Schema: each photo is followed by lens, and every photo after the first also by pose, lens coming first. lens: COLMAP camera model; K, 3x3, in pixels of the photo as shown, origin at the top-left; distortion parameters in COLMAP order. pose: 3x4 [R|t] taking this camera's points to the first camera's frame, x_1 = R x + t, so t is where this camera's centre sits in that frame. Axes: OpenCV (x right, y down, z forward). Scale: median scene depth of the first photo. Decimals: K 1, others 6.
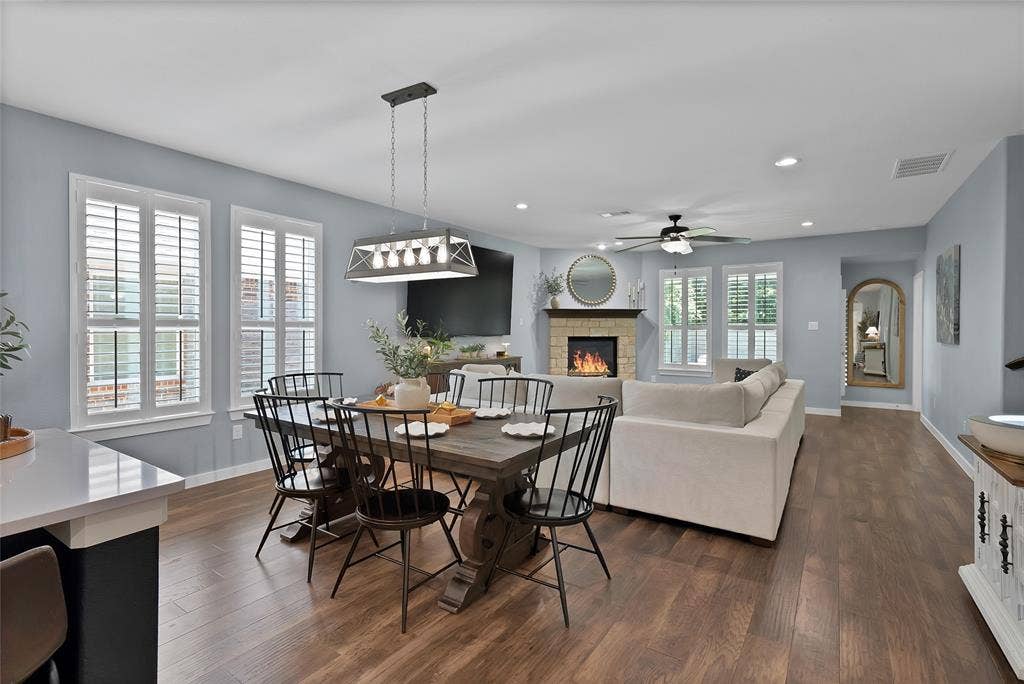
lens RADIAL K [[476.5, 0, 512.0], [0, 476.5, 342.0], [0, 0, 1]] dist [0.001190, 0.000220]
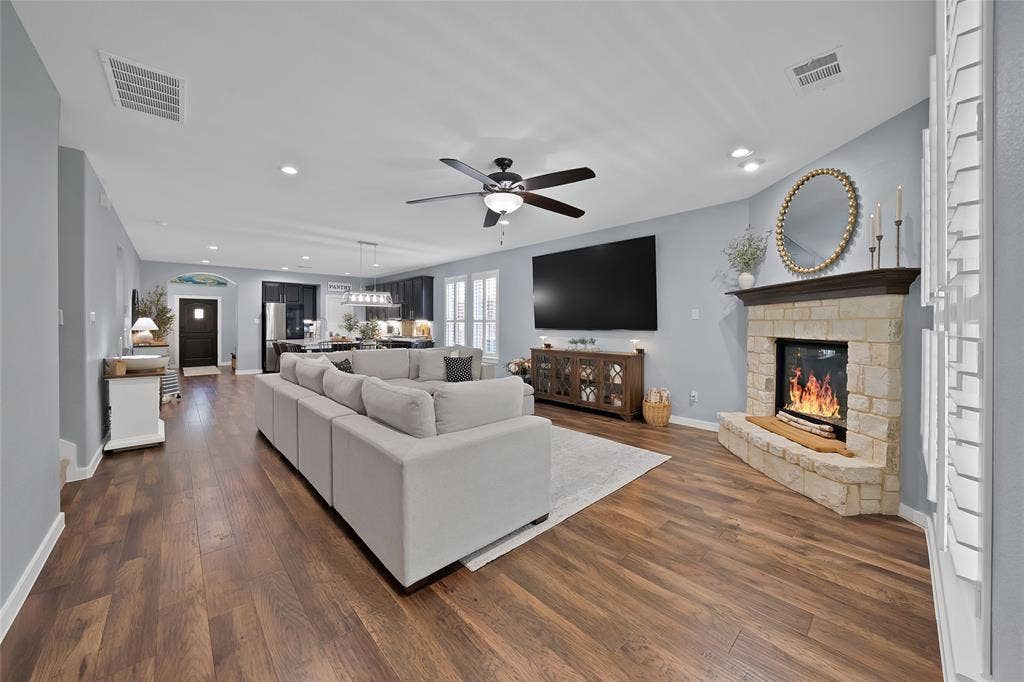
lens RADIAL K [[375.7, 0, 510.5], [0, 375.7, 334.6], [0, 0, 1]] dist [-0.000091, 0.000007]
pose [[-0.240717, 0.031197, -0.970094, 0.657536], [-0.023861, 0.998991, 0.038047, -0.025364], [0.970302, 0.032306, -0.239730, 0.862866]]
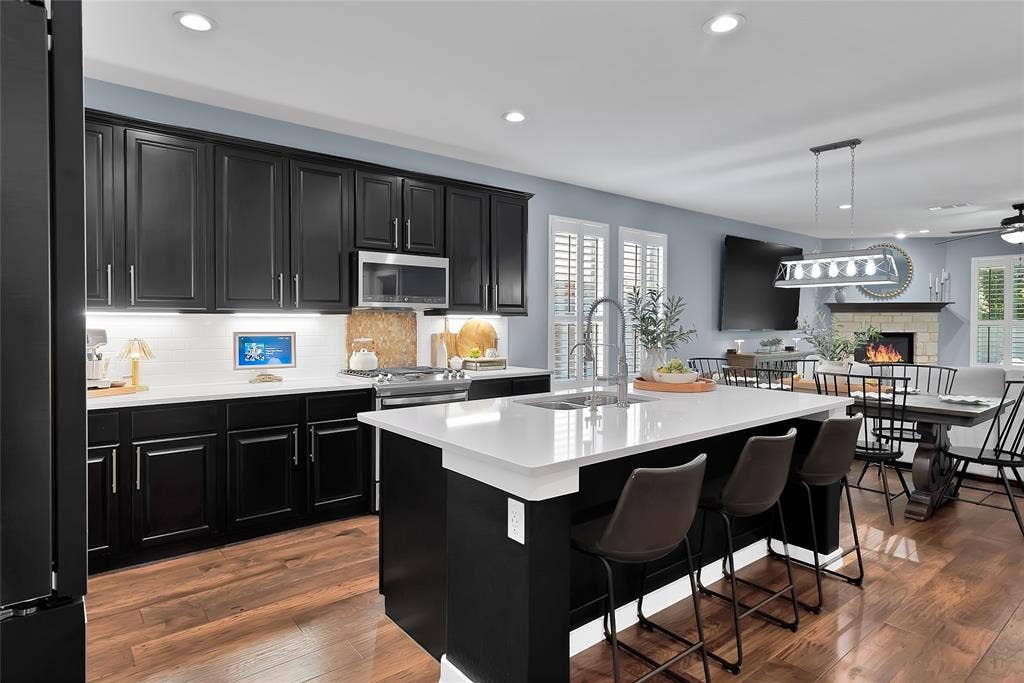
lens RADIAL K [[543.9, 0, 508.3], [0, 543.9, 331.8], [0, 0, 1]] dist [-0.000122, -0.000663]
pose [[0.950932, 0.010601, -0.309218, -0.213273], [-0.013657, 0.999877, -0.007721, 0.005728], [0.309098, 0.011565, 0.950960, -0.244842]]
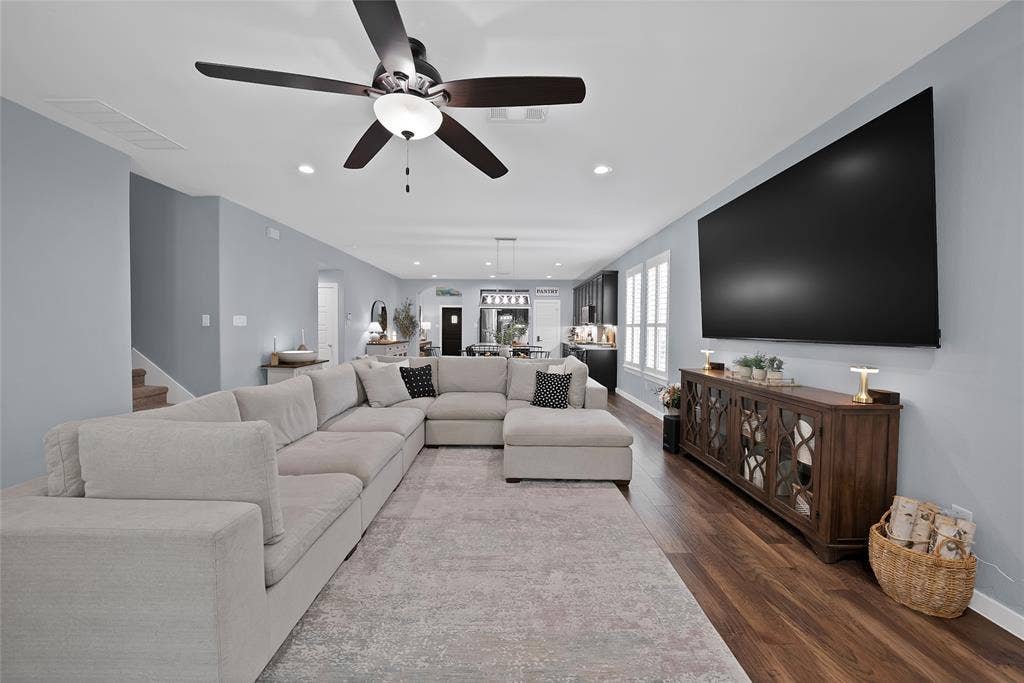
lens RADIAL K [[377.2, 0, 512.0], [0, 377.2, 341.5], [0, 0, 1]] dist [0.000514, 0.000160]
pose [[-0.832698, 0.015529, -0.553509, 0.338836], [-0.019527, 0.998161, 0.057380, -0.026328], [0.553383, 0.058589, -0.830864, 0.996831]]
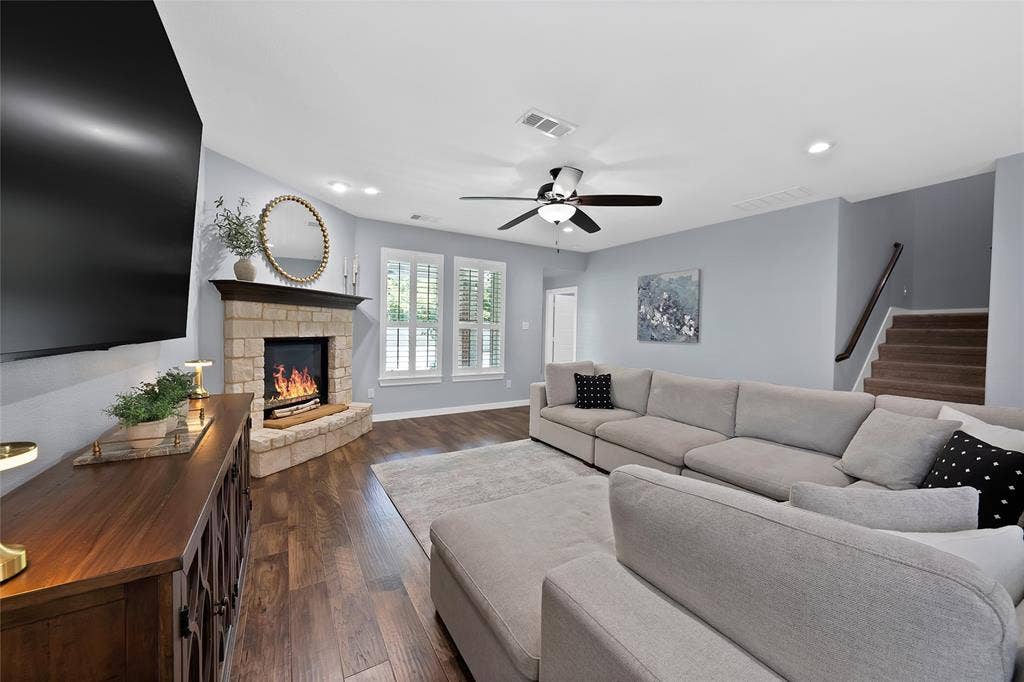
lens RADIAL K [[377.2, 0, 512.0], [0, 377.2, 341.0], [0, 0, 1]] dist [0.000514, 0.000160]
pose [[0.426623, -0.021073, 0.904184, -0.149695], [0.005613, 0.999771, 0.020652, -0.016026], [-0.904412, -0.003736, 0.426644, 0.615921]]
